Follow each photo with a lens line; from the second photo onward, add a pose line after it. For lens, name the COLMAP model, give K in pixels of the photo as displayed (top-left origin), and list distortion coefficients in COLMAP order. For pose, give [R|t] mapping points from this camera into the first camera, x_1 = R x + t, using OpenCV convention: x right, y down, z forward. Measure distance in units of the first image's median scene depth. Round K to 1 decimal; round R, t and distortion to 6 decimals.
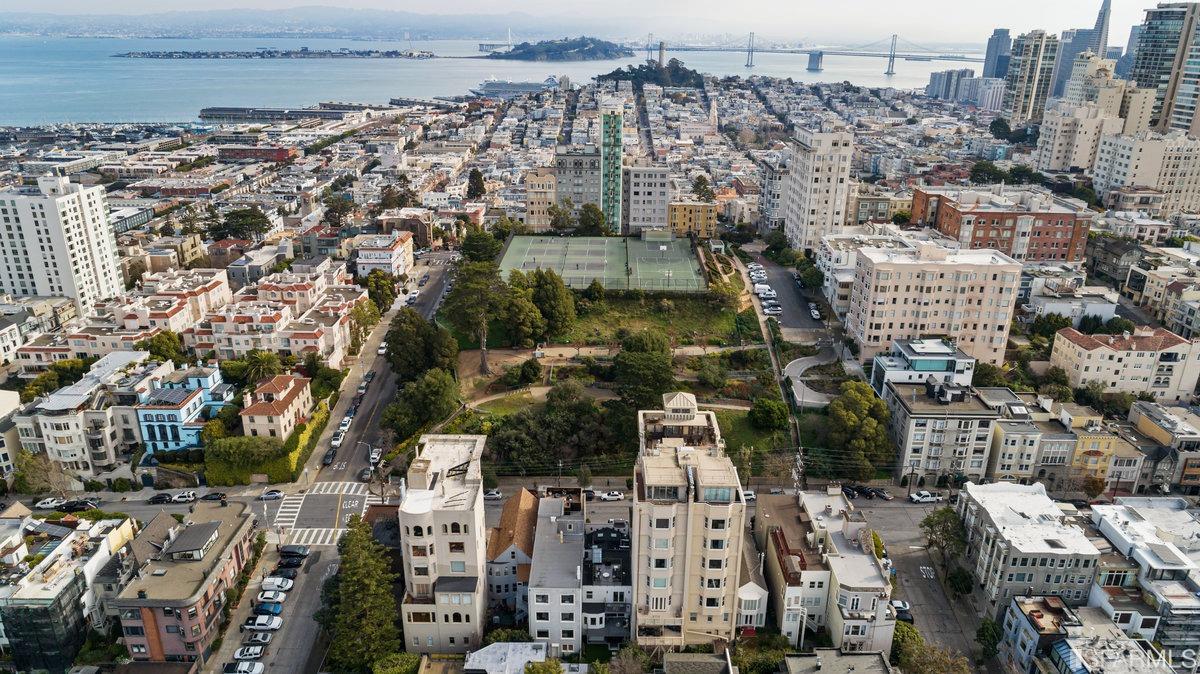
lens RADIAL K [[793.8, 0, 600.0], [0, 793.8, 337.0], [0, 0, 1]] dist [-0.008656, -0.000679]
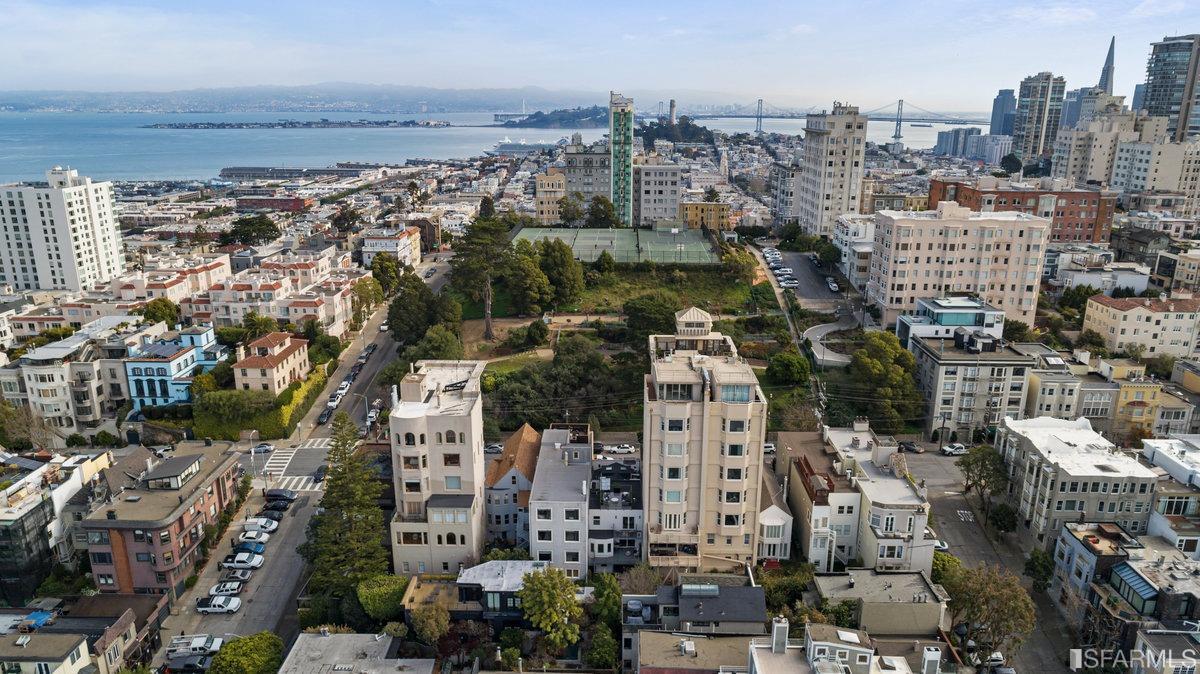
lens RADIAL K [[793.8, 0, 600.0], [0, 793.8, 337.0], [0, 0, 1]] dist [-0.008656, -0.000679]
pose [[0.999873, -0.002580, -0.015722, 0.003586], [0.001311, 0.996779, -0.080191, 0.122418], [0.015878, 0.080161, 0.996655, 0.046453]]
